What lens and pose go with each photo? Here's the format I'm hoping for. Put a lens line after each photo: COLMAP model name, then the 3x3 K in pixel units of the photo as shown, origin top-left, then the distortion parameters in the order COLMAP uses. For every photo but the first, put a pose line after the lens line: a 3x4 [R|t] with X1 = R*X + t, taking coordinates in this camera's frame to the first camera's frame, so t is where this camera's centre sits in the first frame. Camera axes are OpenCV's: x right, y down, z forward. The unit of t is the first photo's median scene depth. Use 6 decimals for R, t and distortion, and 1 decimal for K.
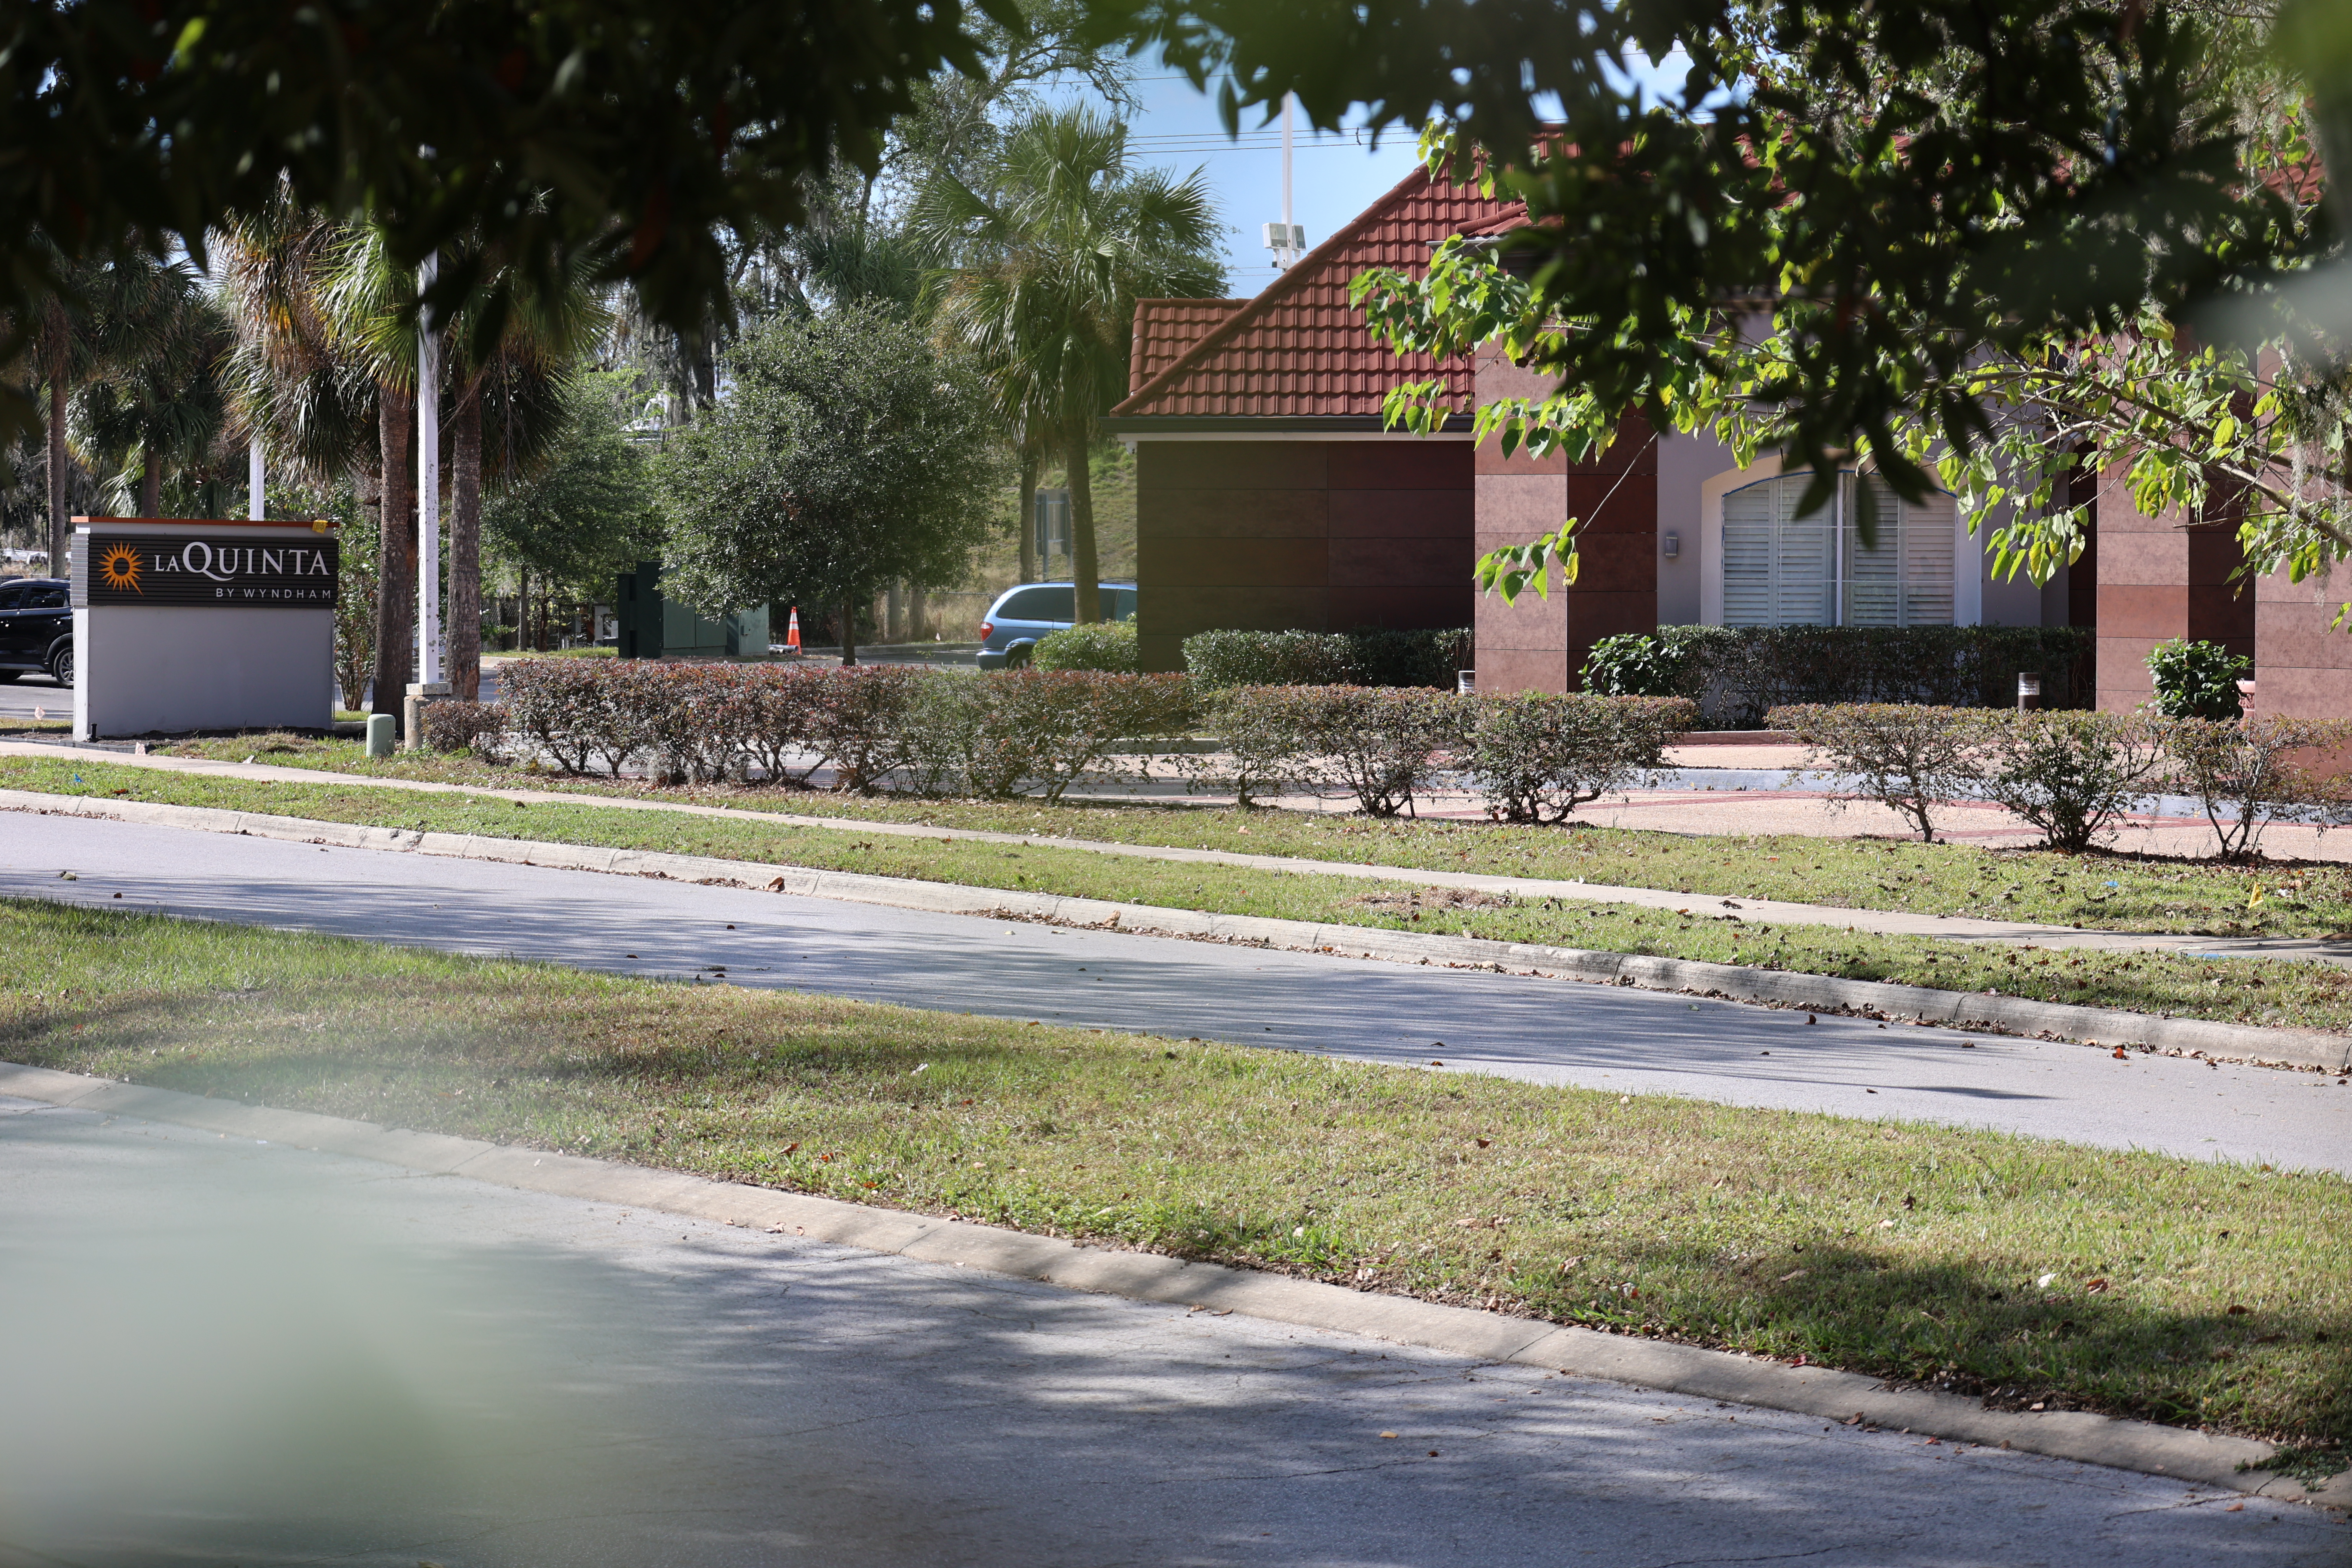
lens RADIAL K [[7251.8, 0, 1171.3], [0, 7251.8, 862.0], [0, 0, 1]] dist [0.036171, 0.620513]
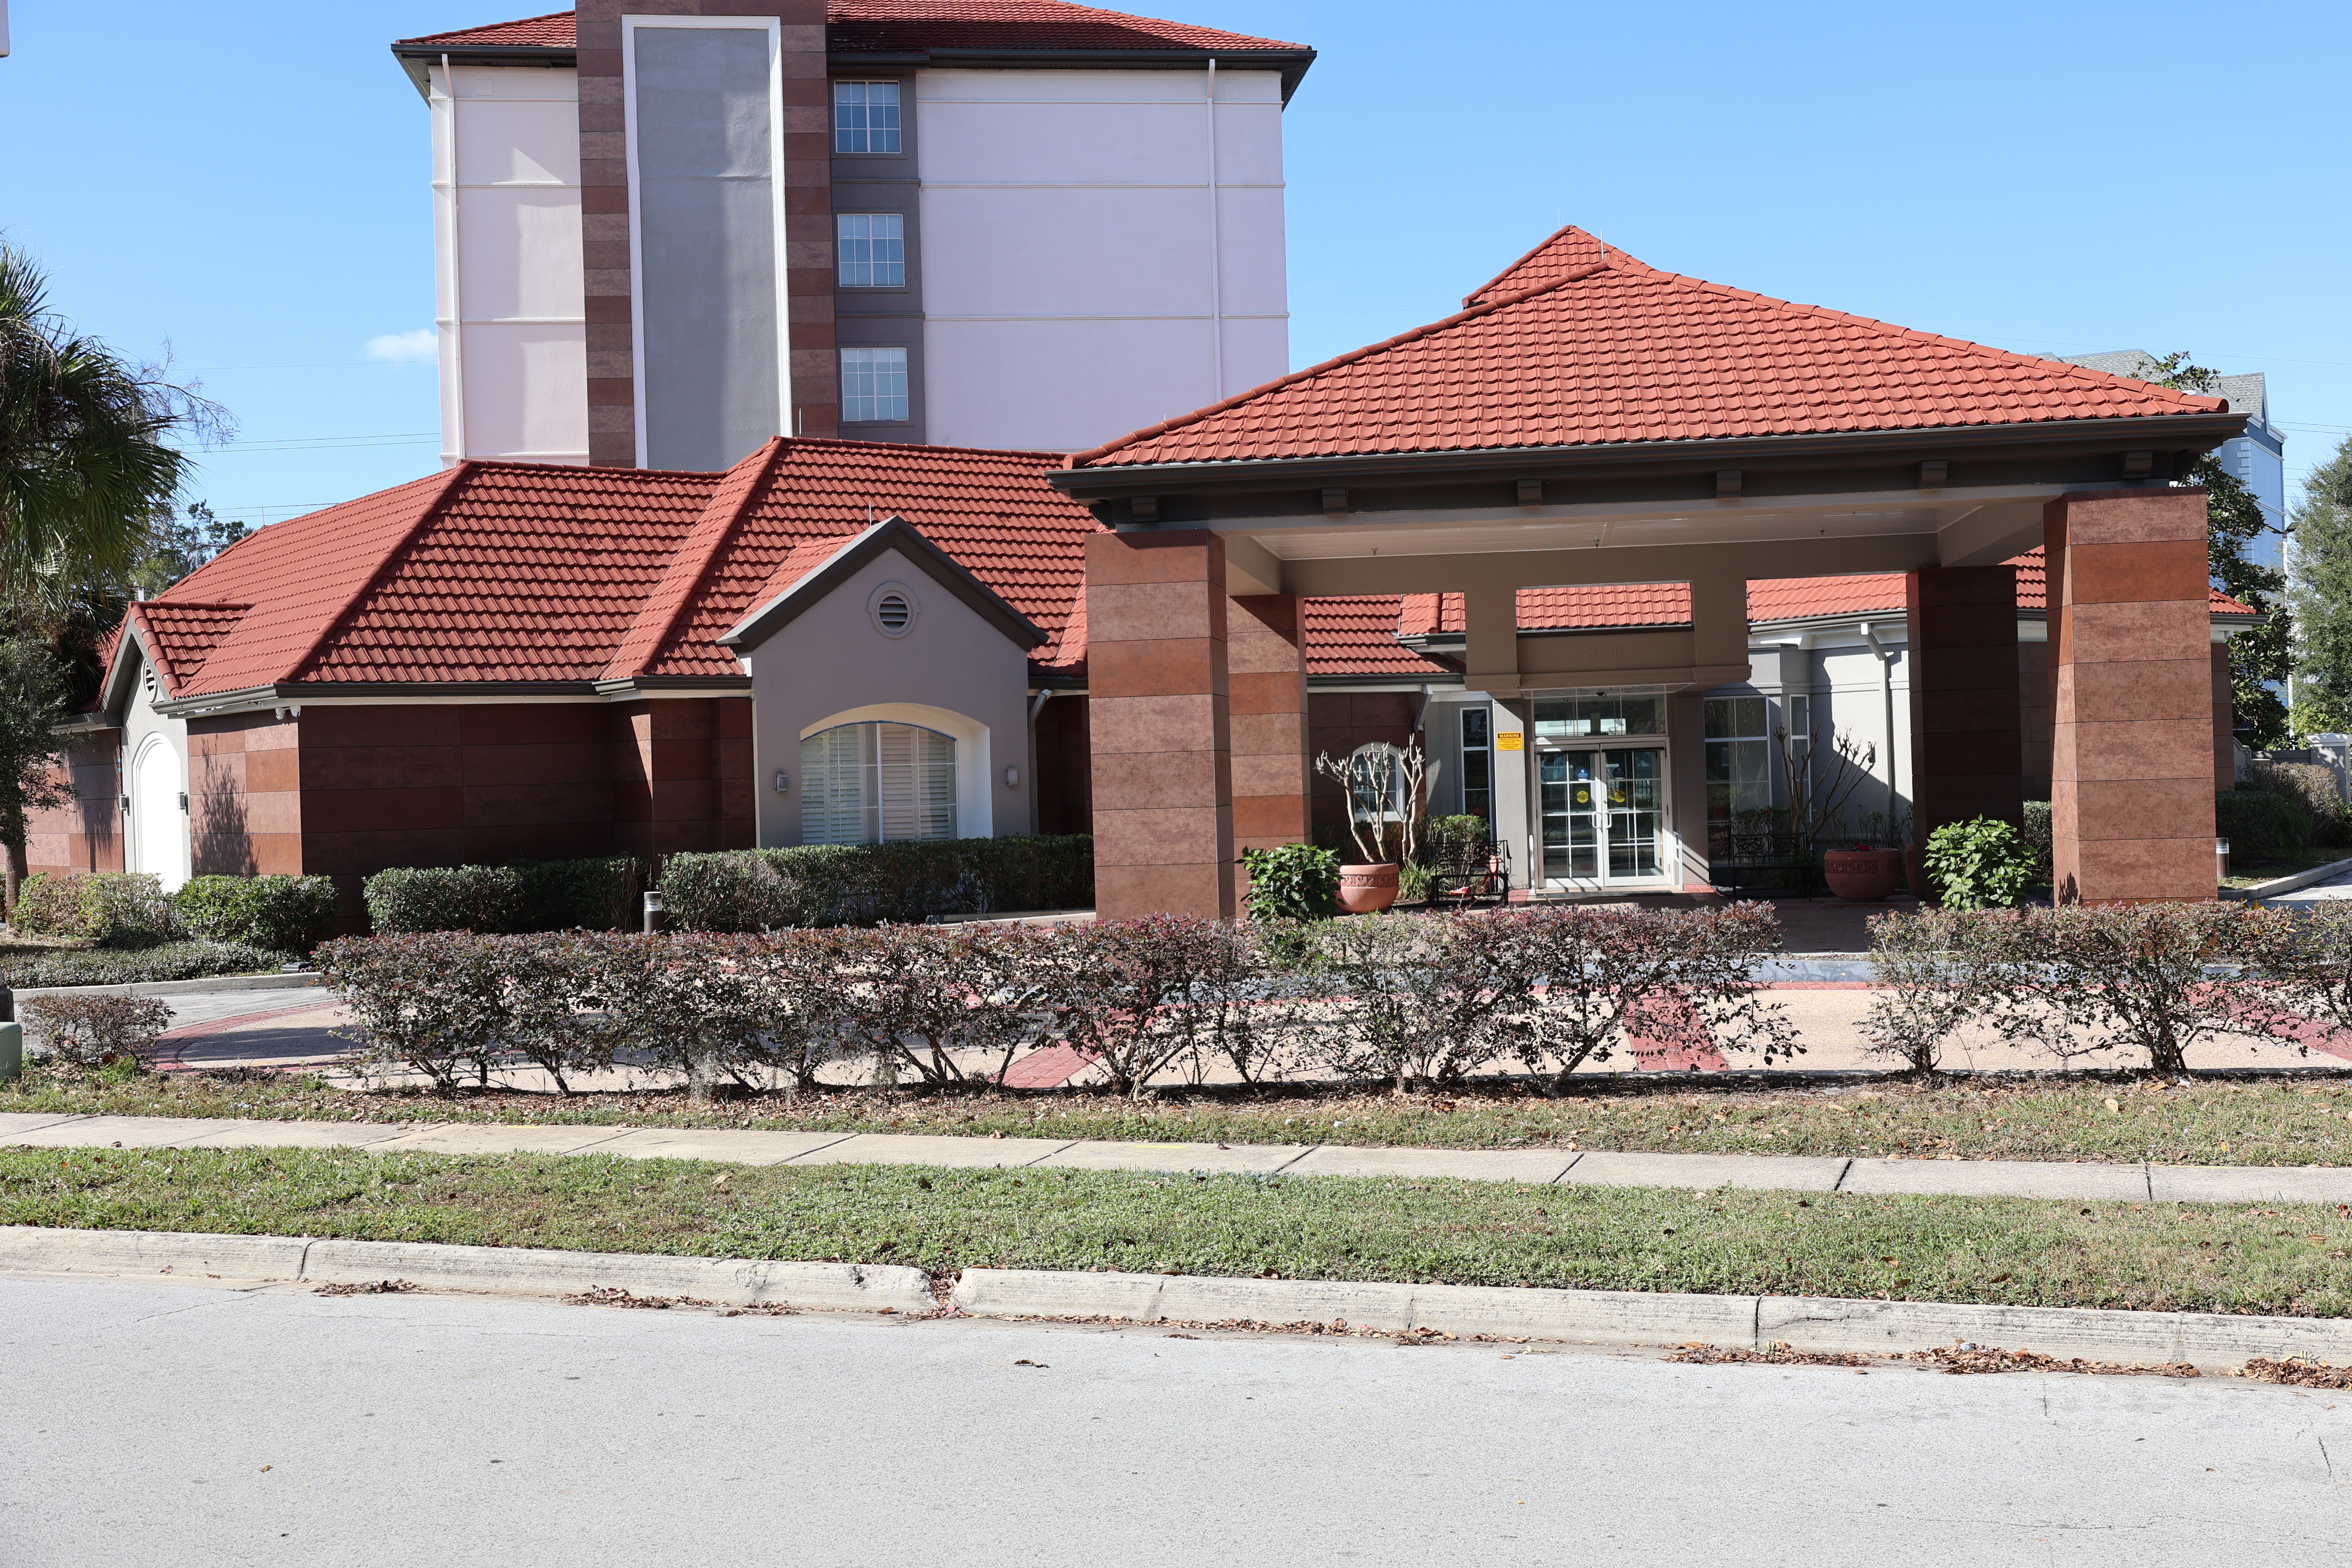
lens RADIAL K [[2571.6, 0, 1176.0], [0, 2571.6, 784.0], [0, 0, 1]] dist [0.016633, 0.001666]
pose [[0.779729, -0.027265, 0.625523, -0.189332], [0.062161, 0.997487, -0.034008, -0.029878], [-0.623023, 0.065400, 0.779464, 0.760324]]
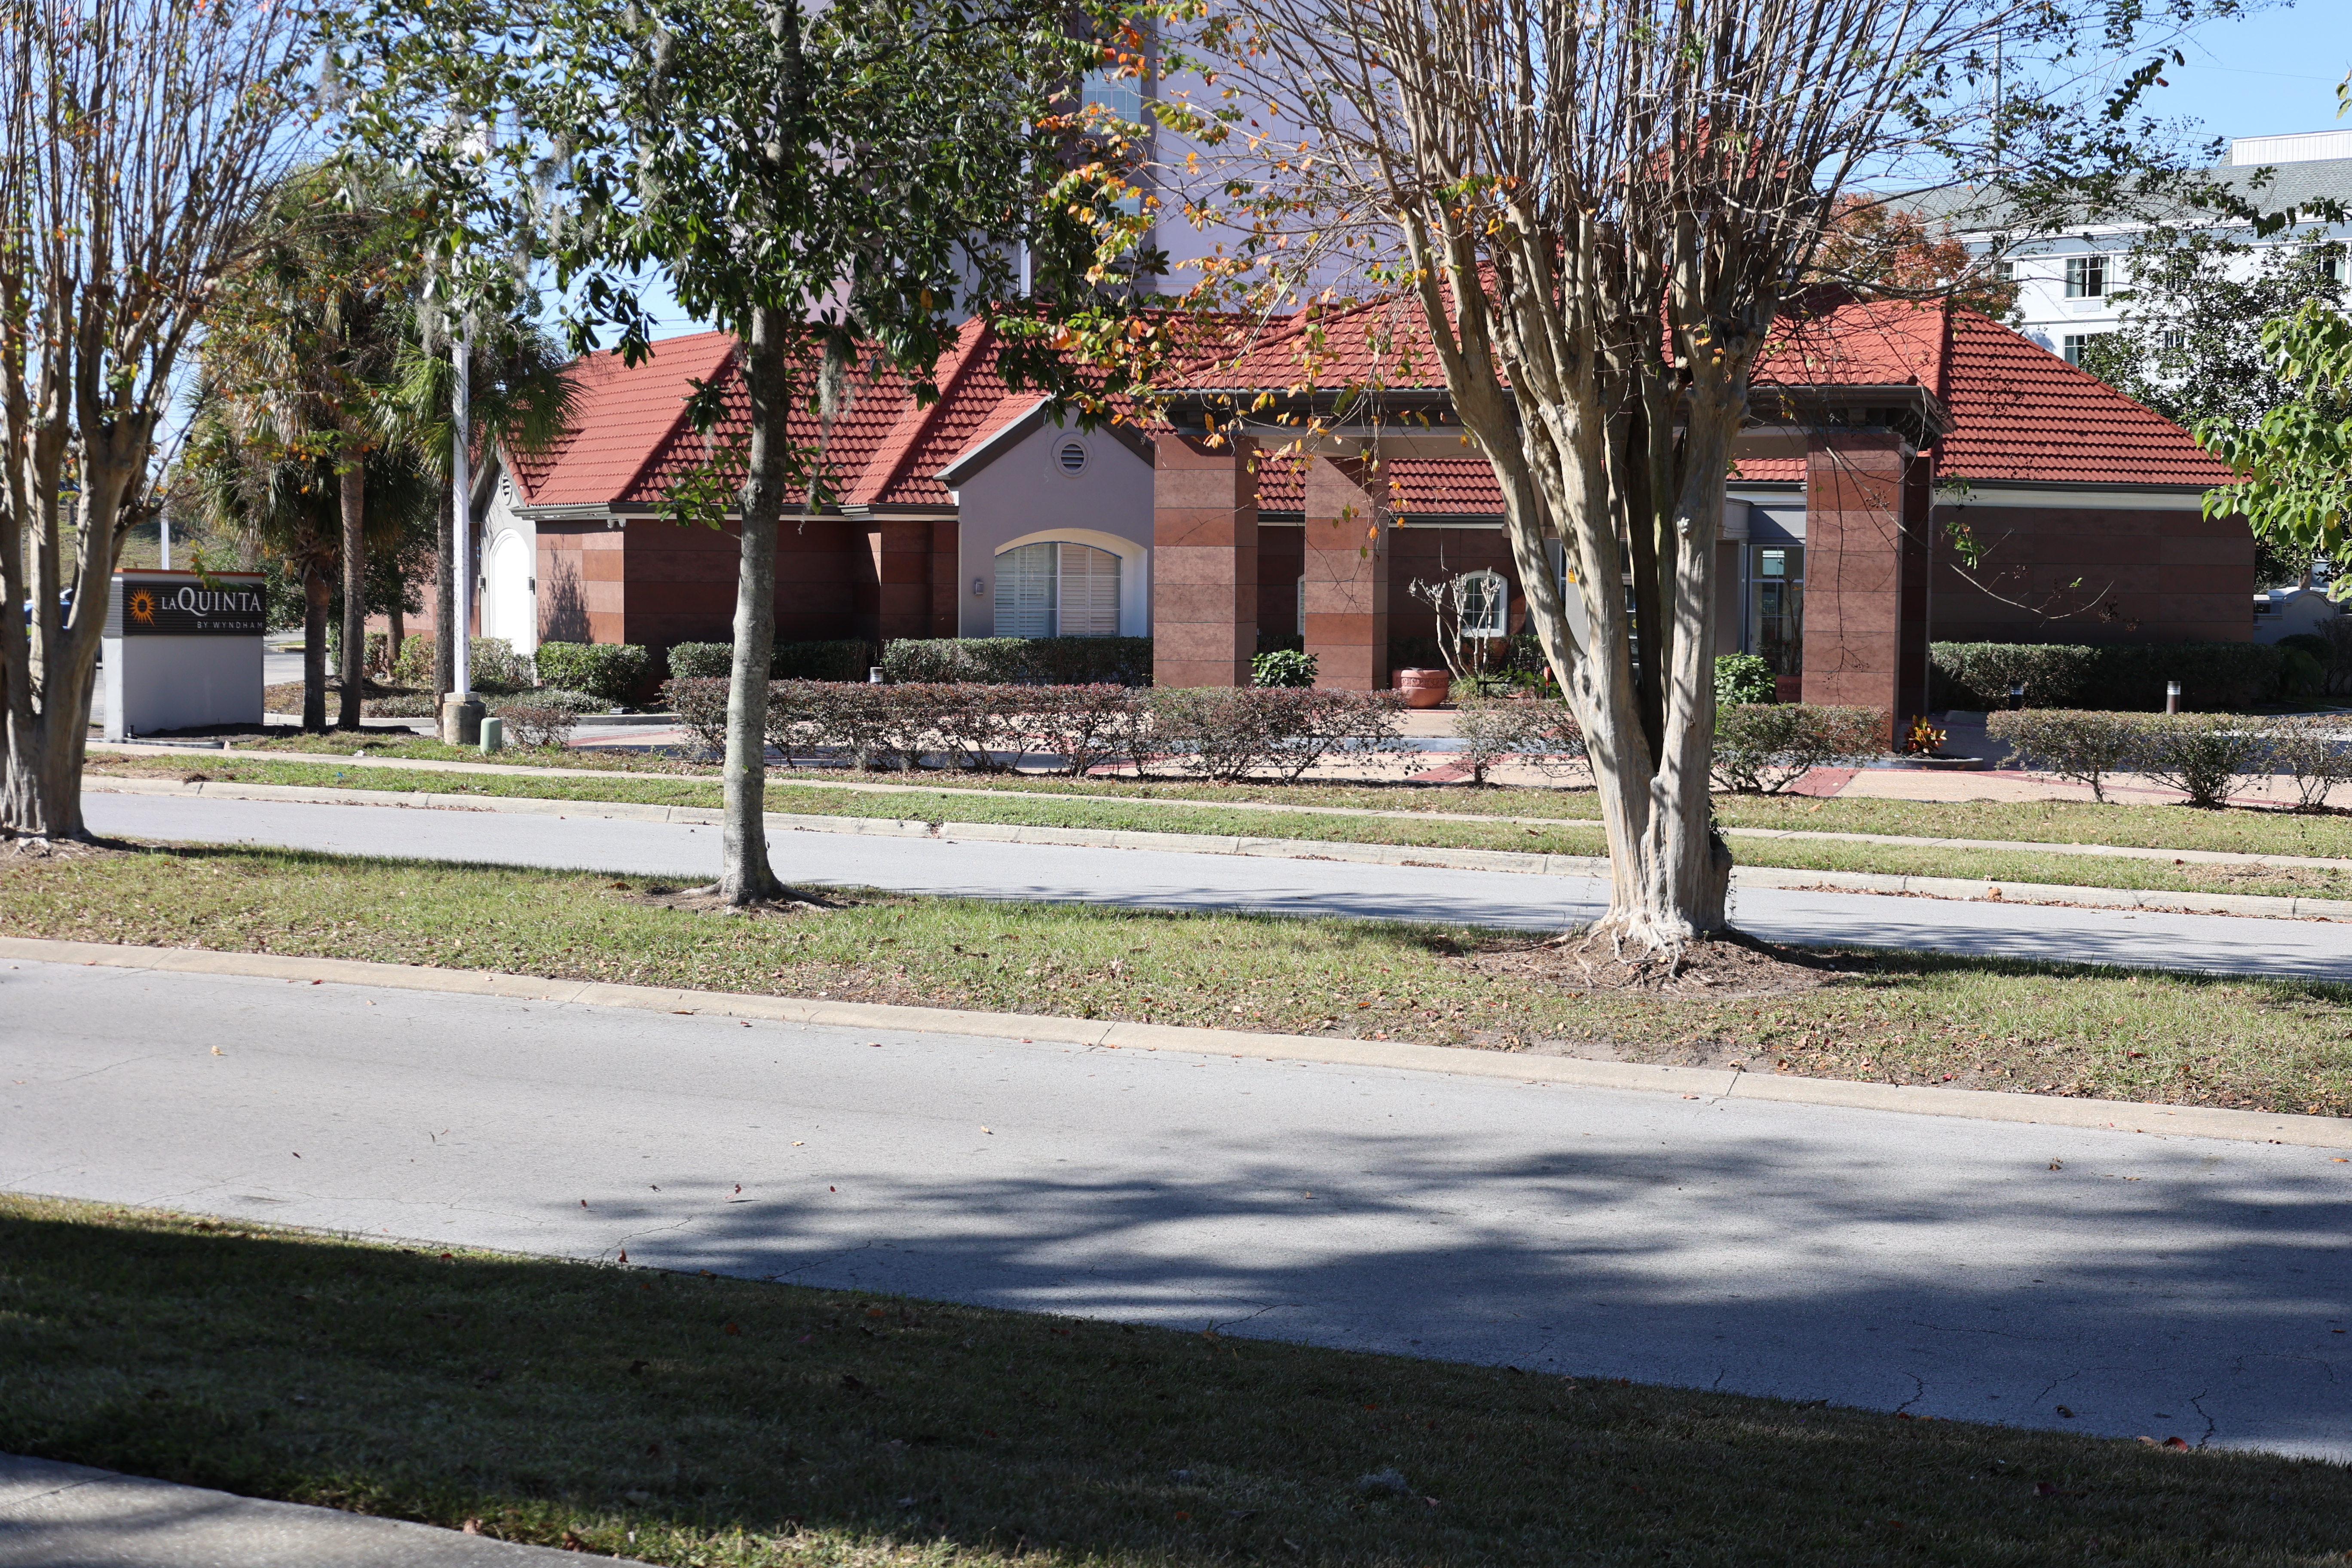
lens RADIAL K [[3271.5, 0, 1176.0], [0, 3271.5, 784.0], [0, 0, 1]] dist [0.003406, 0.006756]
pose [[0.858281, -0.030281, 0.512286, -0.328584], [0.019267, 0.999455, 0.026799, -0.023239], [-0.512818, -0.013131, 0.858397, 0.438659]]
